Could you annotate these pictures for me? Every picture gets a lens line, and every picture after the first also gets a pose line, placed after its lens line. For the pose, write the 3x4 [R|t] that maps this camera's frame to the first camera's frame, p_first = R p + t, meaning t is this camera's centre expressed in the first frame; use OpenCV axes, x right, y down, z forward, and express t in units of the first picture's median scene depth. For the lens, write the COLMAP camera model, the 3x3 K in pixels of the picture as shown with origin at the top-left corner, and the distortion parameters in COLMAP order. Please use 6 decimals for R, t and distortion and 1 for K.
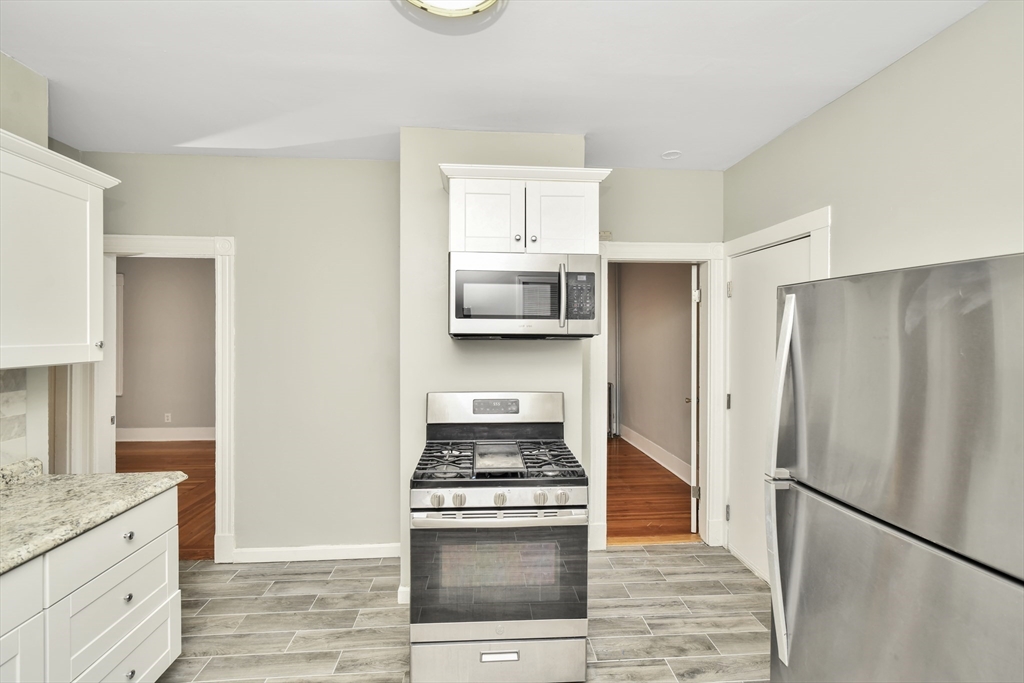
lens RADIAL K [[442.3, 0, 508.4], [0, 442.3, 336.7], [0, 0, 1]] dist [0.001047, 0.000482]
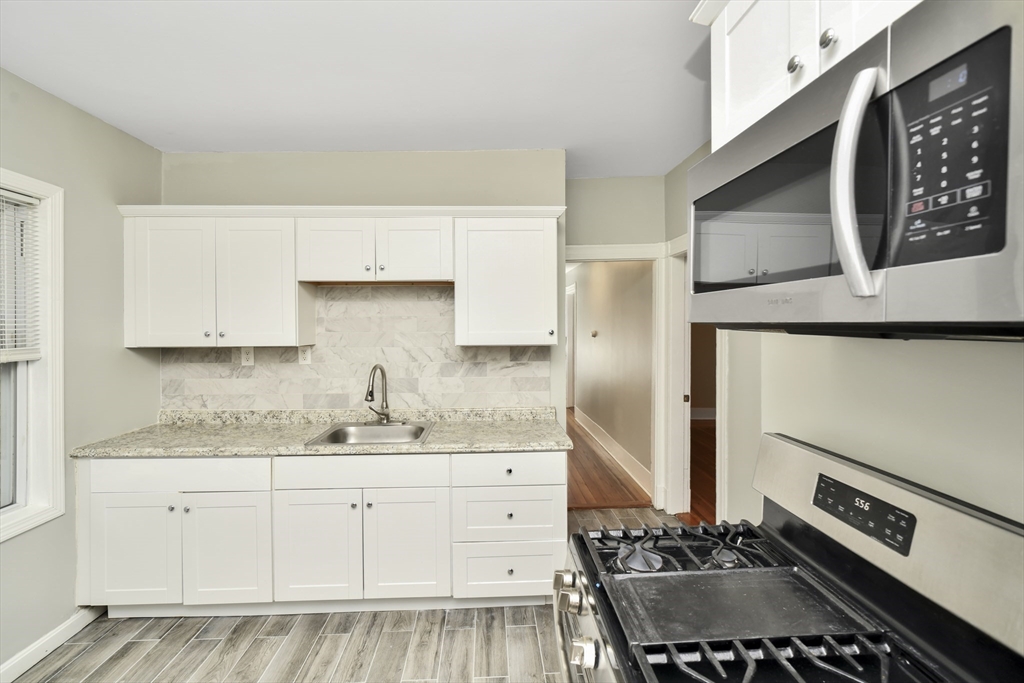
lens RADIAL K [[438.9, 0, 481.9], [0, 438.9, 327.1], [0, 0, 1]] dist [0.000677, 0.001076]
pose [[-0.037974, 0.004722, -0.999268, 0.388975], [-0.000288, 0.999989, 0.004737, -0.004749], [0.999279, 0.000468, -0.037972, 0.725665]]
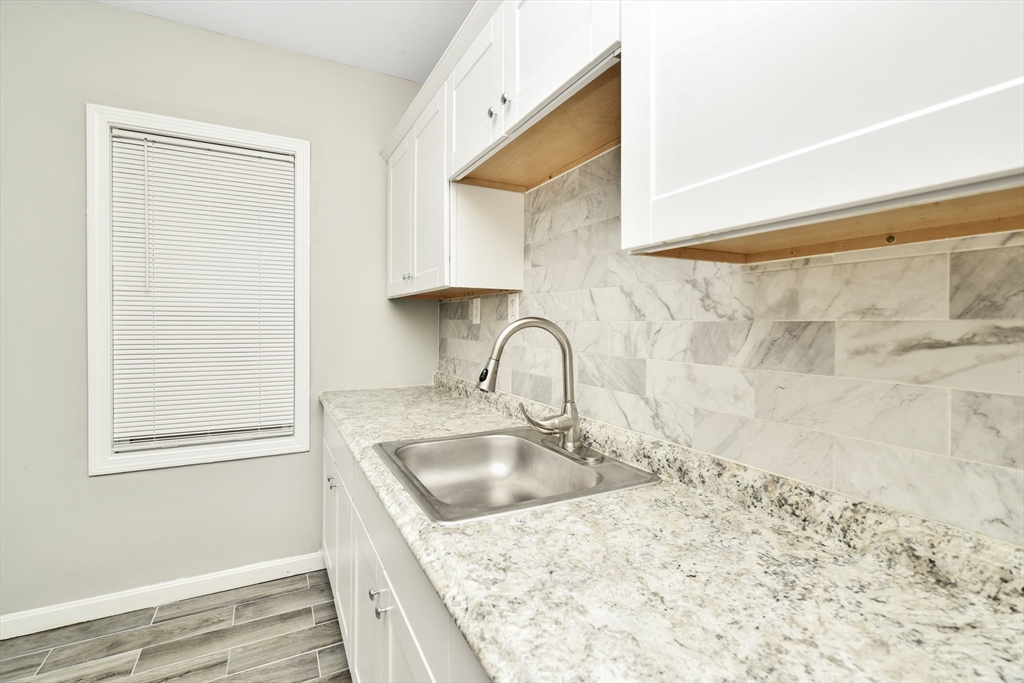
lens RADIAL K [[441.6, 0, 525.4], [0, 441.6, 326.4], [0, 0, 1]] dist [-0.001451, 0.001231]
pose [[-0.901974, 0.000329, -0.431790, -0.558743], [-0.005734, 0.999902, 0.012739, 0.107994], [0.431752, 0.013966, -0.901884, 0.904747]]
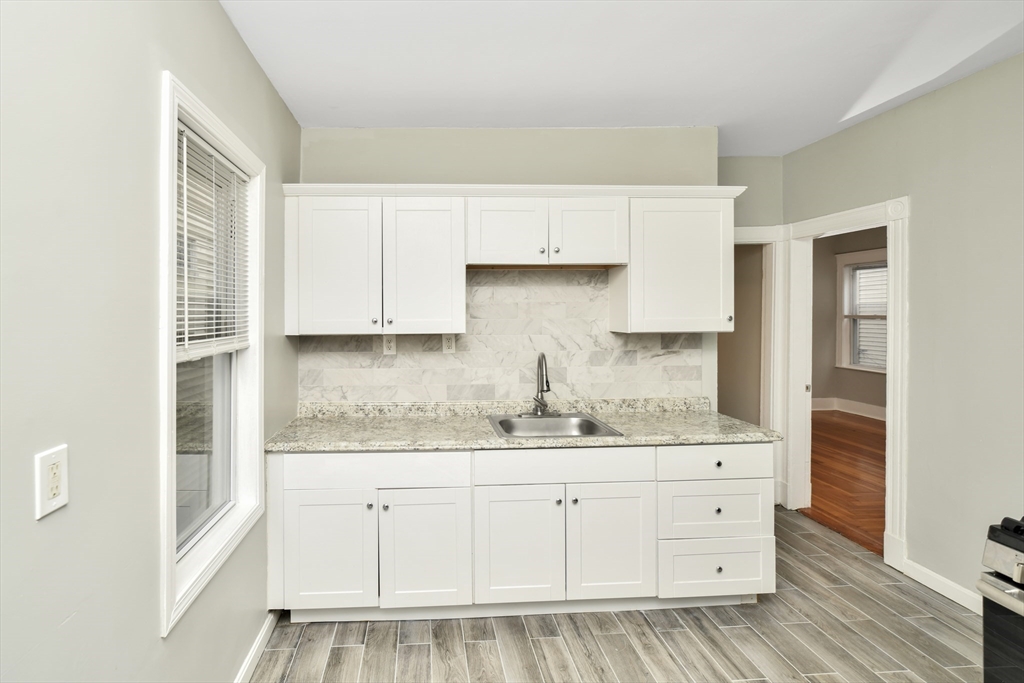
lens RADIAL K [[464.2, 0, 438.6], [0, 464.2, 316.2], [0, 0, 1]] dist [-0.003259, 0.000127]
pose [[-0.024636, 0.004916, -0.999684, 0.404850], [0.001700, 0.999987, 0.004876, 0.002417], [0.999695, -0.001580, -0.024644, 0.152632]]
